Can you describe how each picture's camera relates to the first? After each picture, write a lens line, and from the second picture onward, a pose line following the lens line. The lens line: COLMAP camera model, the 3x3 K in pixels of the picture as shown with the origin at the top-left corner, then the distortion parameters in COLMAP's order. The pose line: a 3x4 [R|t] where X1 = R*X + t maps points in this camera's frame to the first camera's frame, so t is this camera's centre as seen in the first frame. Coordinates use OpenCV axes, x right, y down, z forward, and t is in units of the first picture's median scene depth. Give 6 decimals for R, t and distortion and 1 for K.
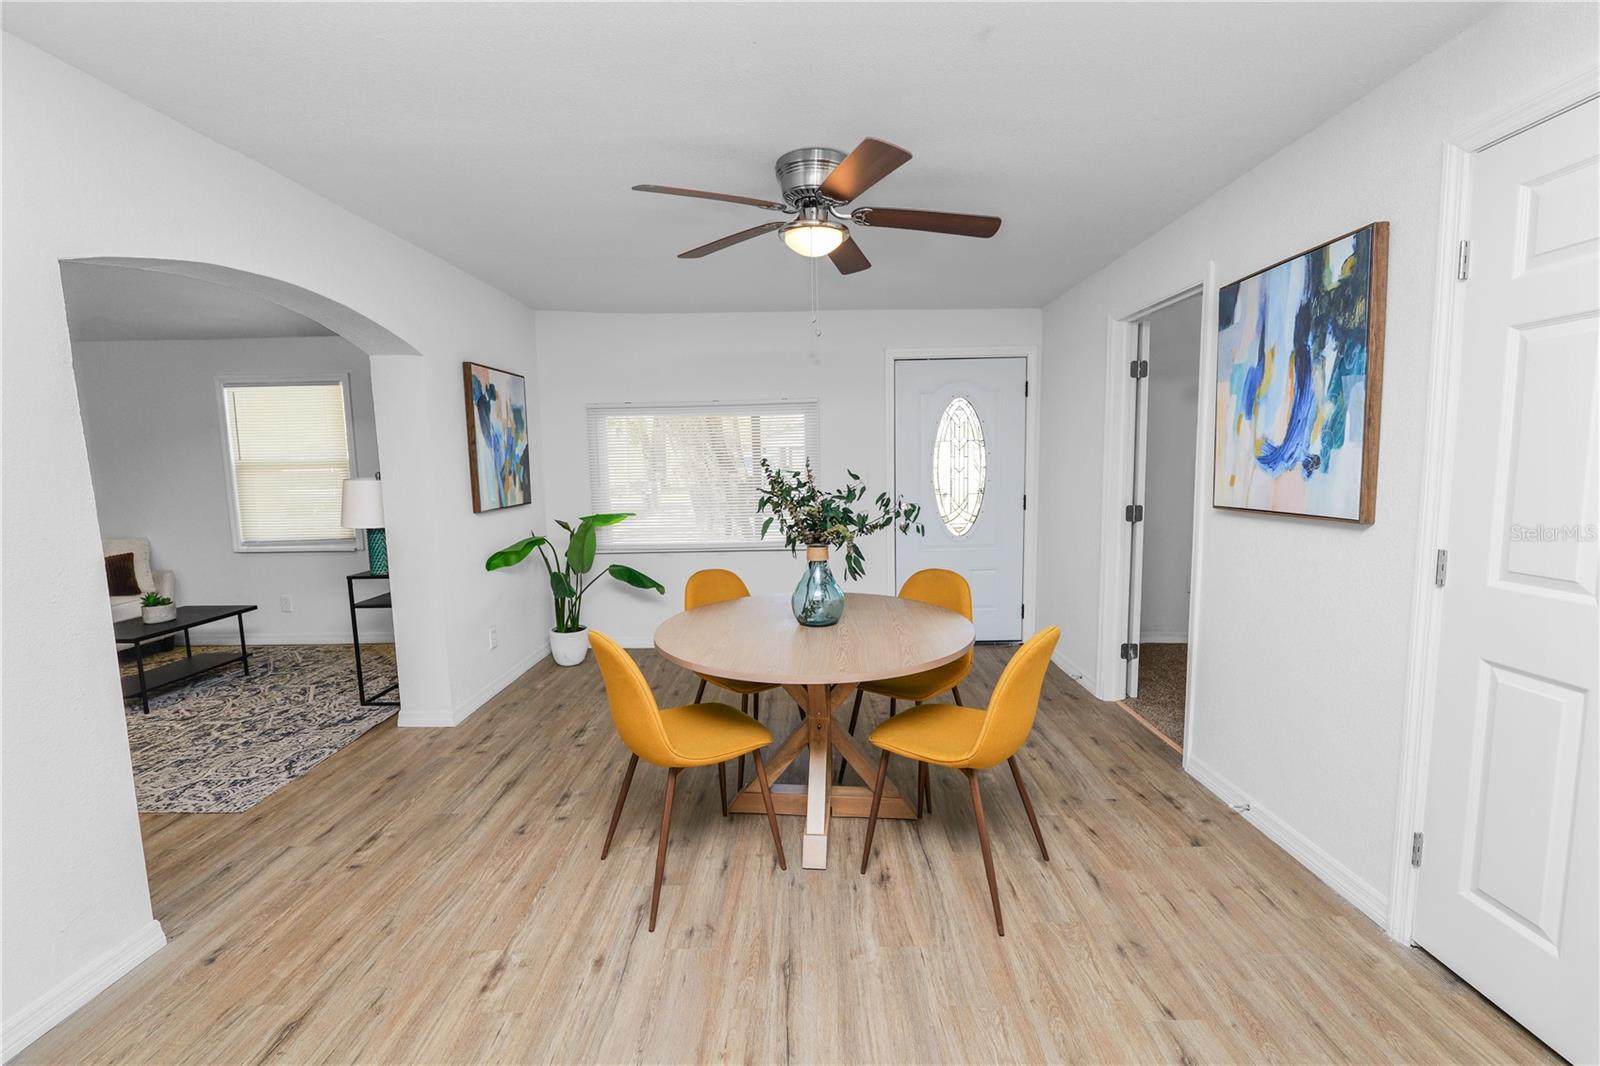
lens RADIAL K [[653.8, 0, 798.0], [0, 653.8, 526.2], [0, 0, 1]] dist [-0.014506, 0.000353]
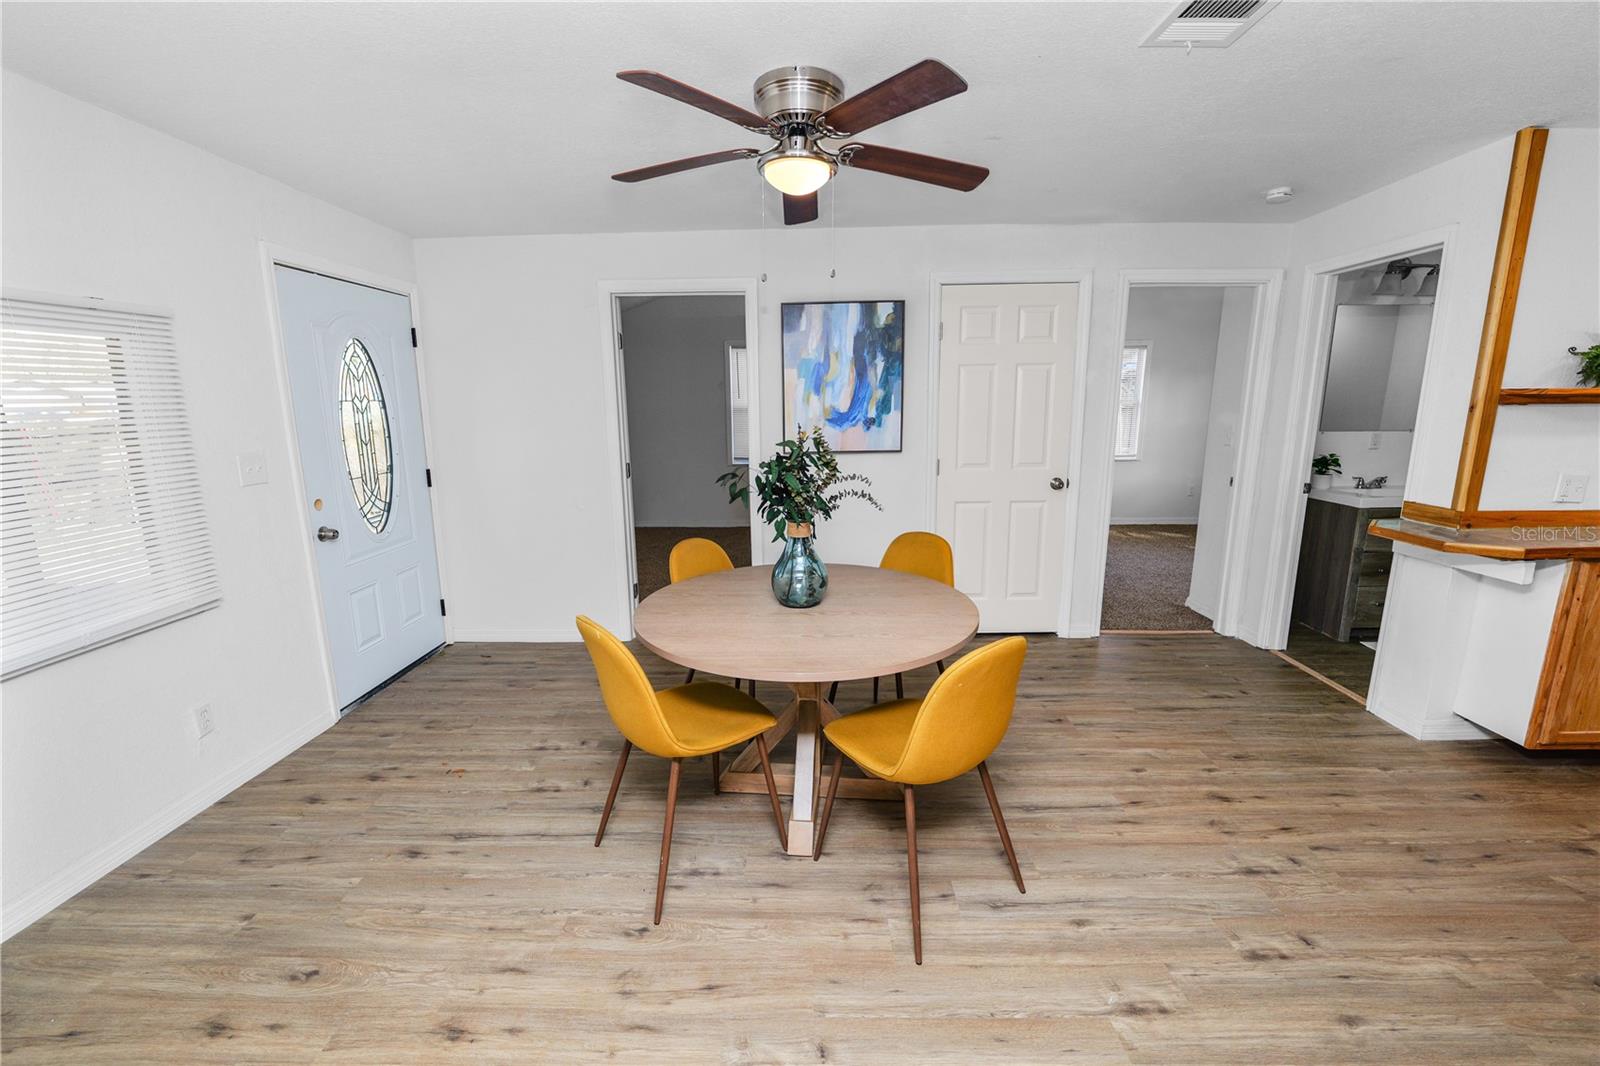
lens RADIAL K [[649.6, 0, 802.9], [0, 649.6, 530.2], [0, 0, 1]] dist [-0.010736, 0.000523]
pose [[-0.000862, -0.178221, 0.983990, -0.911002], [0.111603, 0.977826, 0.177202, -0.124687], [-0.993752, 0.109969, 0.019048, 1.021091]]
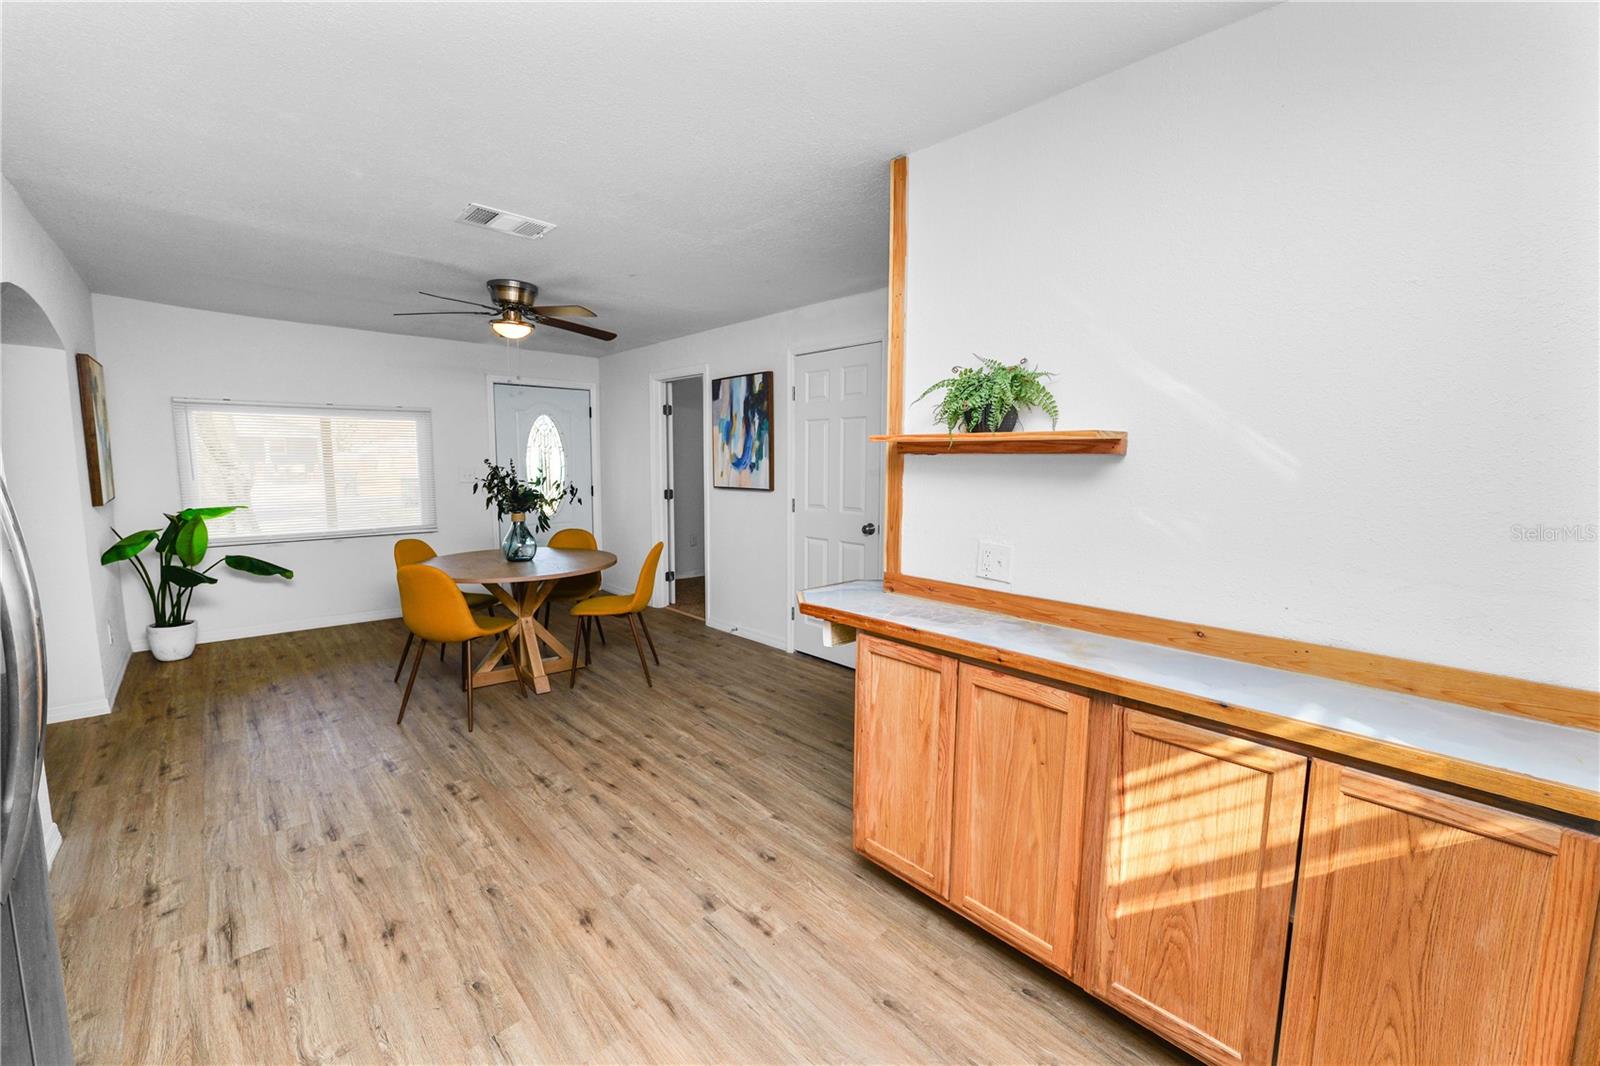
lens RADIAL K [[650.1, 0, 805.6], [0, 650.1, 534.0], [0, 0, 1]] dist [-0.013165, -0.000198]
pose [[0.722306, -0.058740, 0.689074, -0.597148], [0.049218, 0.998226, 0.033502, 0.066545], [-0.689820, 0.009716, 0.723916, -0.706407]]
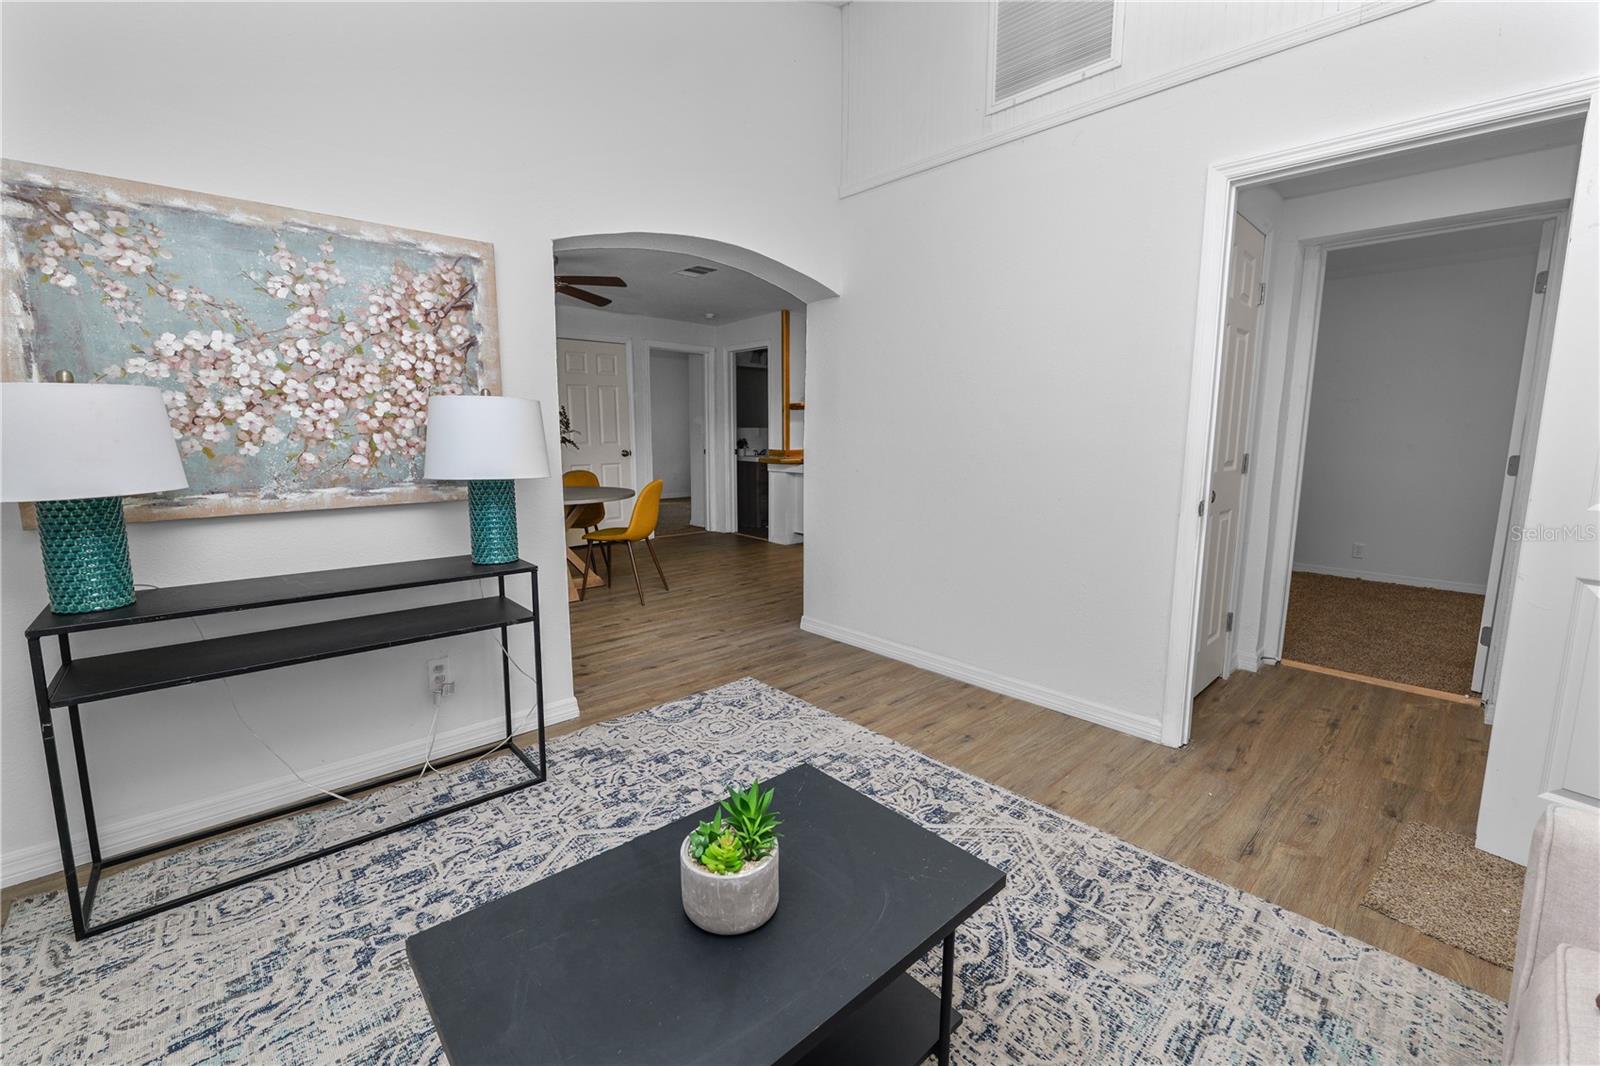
lens RADIAL K [[660.4, 0, 802.5], [0, 660.4, 524.7], [0, 0, 1]] dist [-0.012511, 0.000584]
pose [[-0.695351, -0.087239, 0.713356, -1.981531], [0.082760, 0.976281, 0.200064, -0.093641], [-0.713889, 0.198152, -0.671638, 1.884083]]
